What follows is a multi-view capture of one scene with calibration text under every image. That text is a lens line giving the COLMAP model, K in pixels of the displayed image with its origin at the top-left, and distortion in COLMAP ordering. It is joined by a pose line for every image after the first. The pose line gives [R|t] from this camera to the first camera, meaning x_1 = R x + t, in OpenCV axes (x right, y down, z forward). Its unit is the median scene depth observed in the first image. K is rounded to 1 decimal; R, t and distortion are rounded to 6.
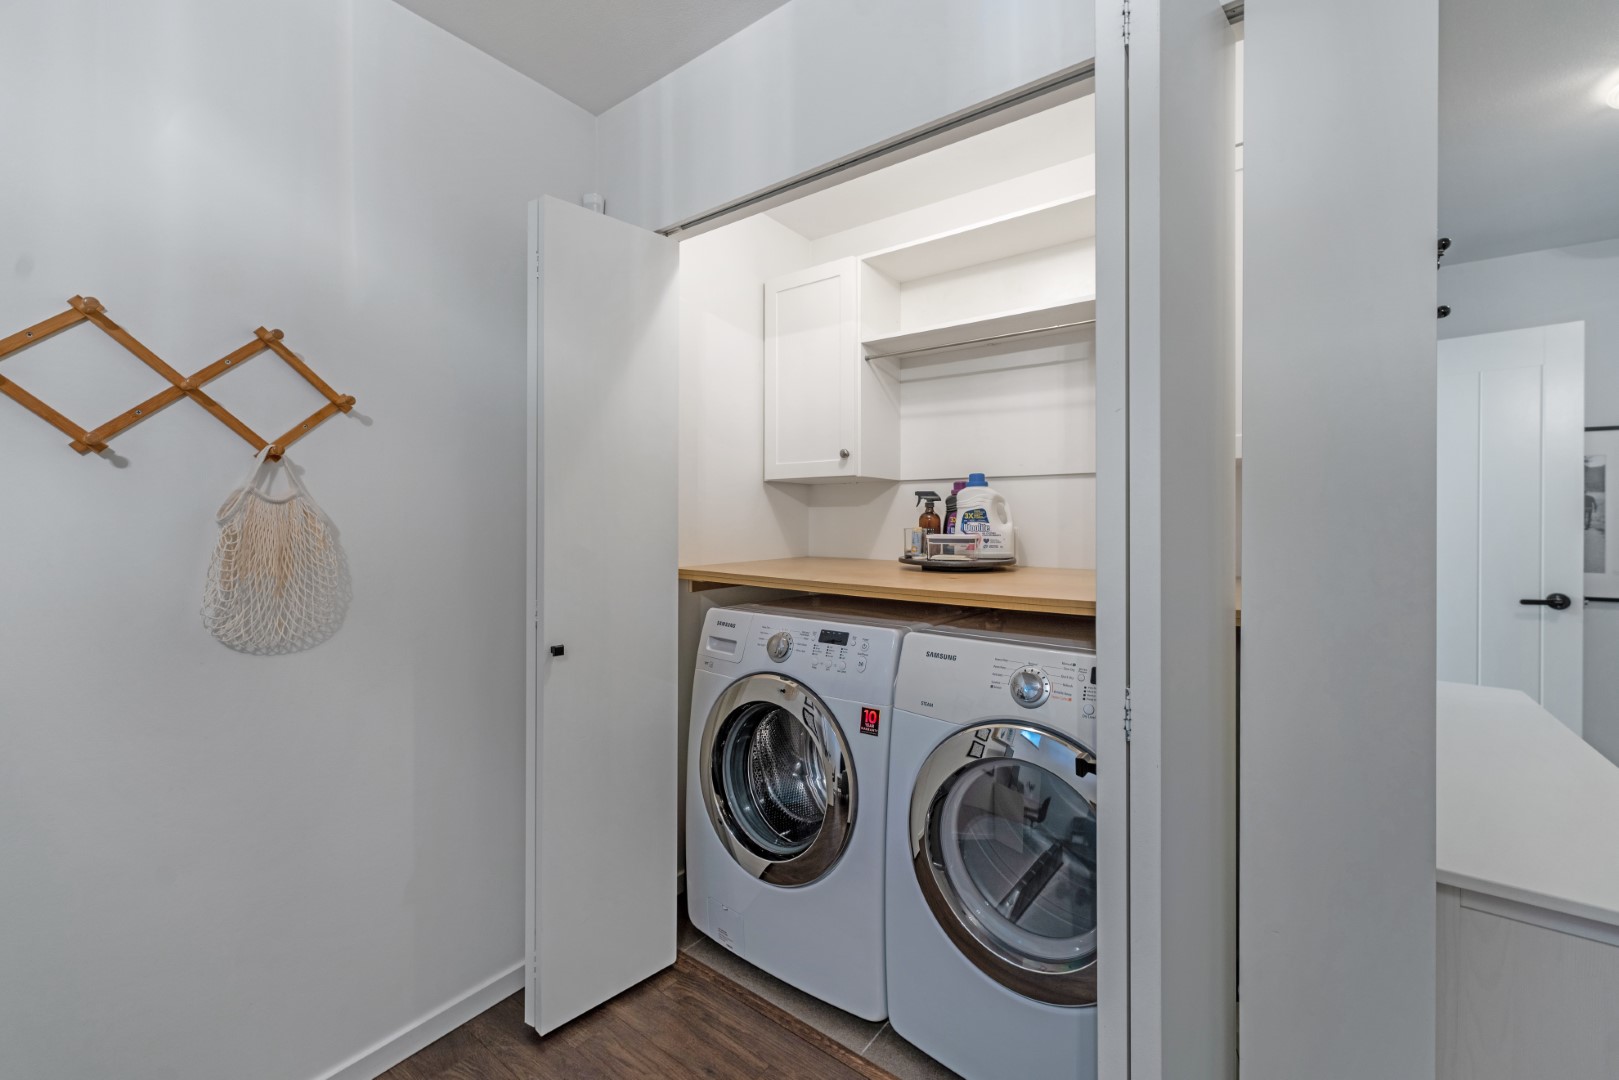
lens RADIAL K [[648.7, 0, 810.1], [0, 648.7, 530.4], [0, 0, 1]] dist [0.003539, -0.000731]
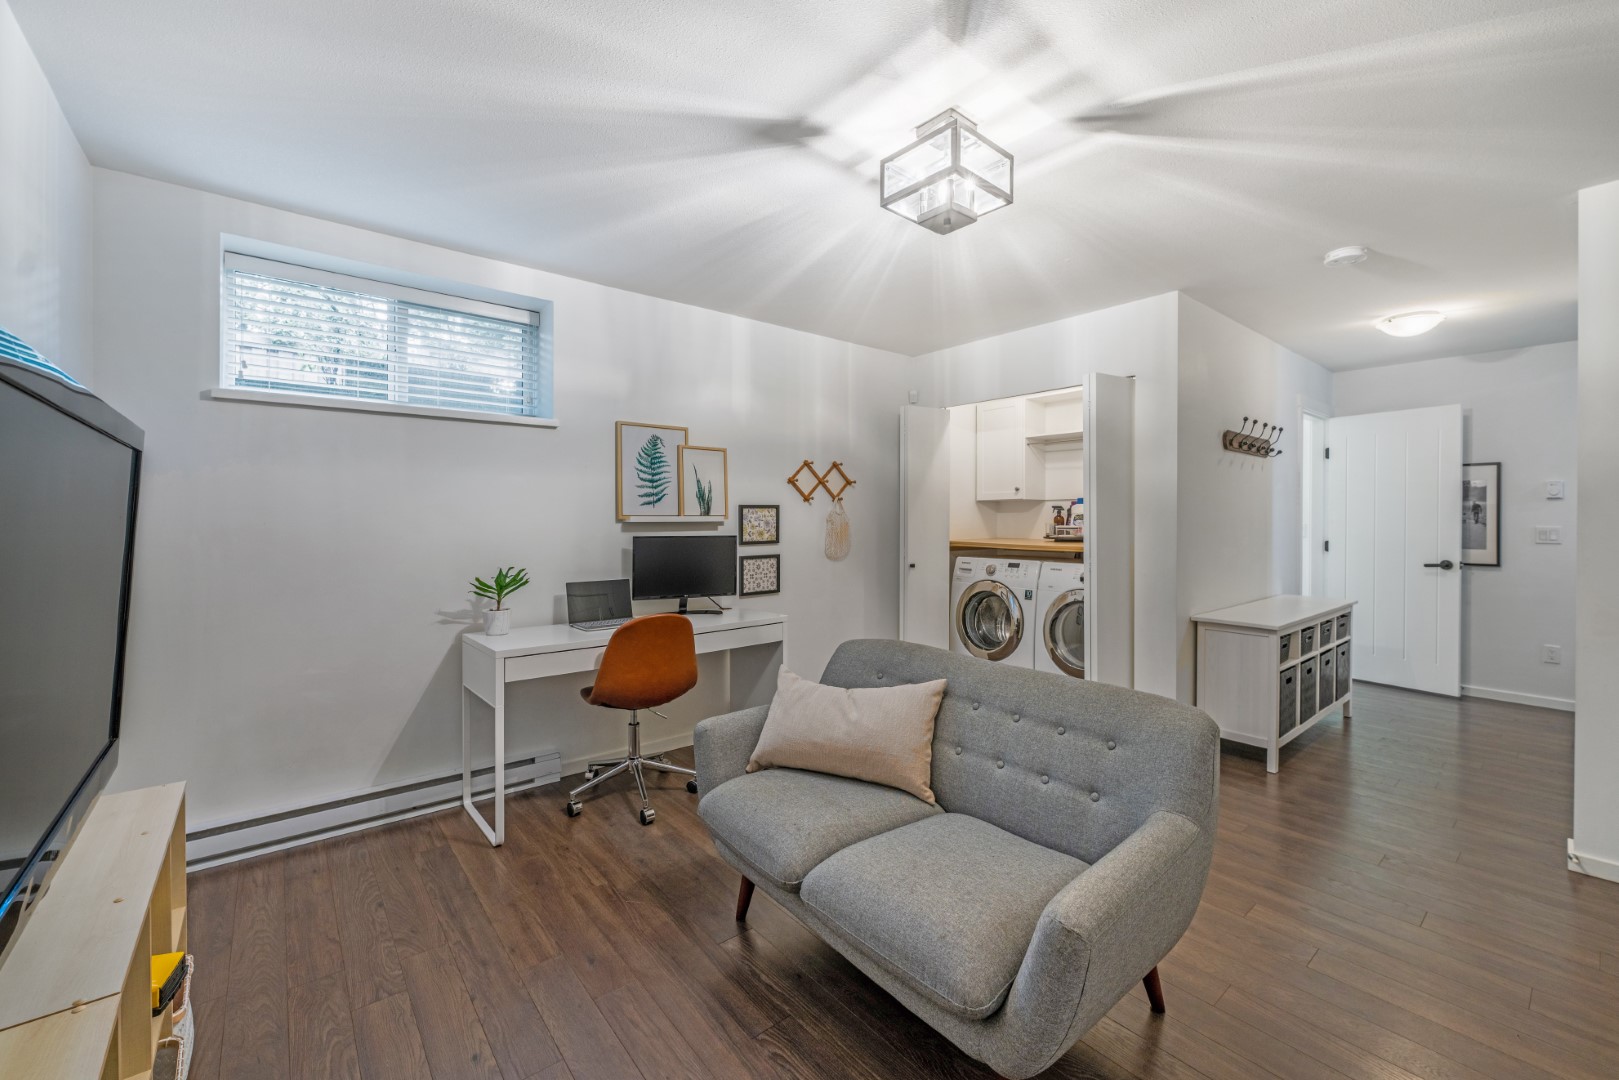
lens RADIAL K [[648.7, 0, 804.5], [0, 648.7, 534.3], [0, 0, 1]] dist [0.003539, -0.000731]
pose [[0.969463, 0.003179, -0.245216, -0.109489], [-0.001412, 0.999972, 0.007383, 0.019838], [0.245232, -0.006811, 0.969440, -1.345725]]
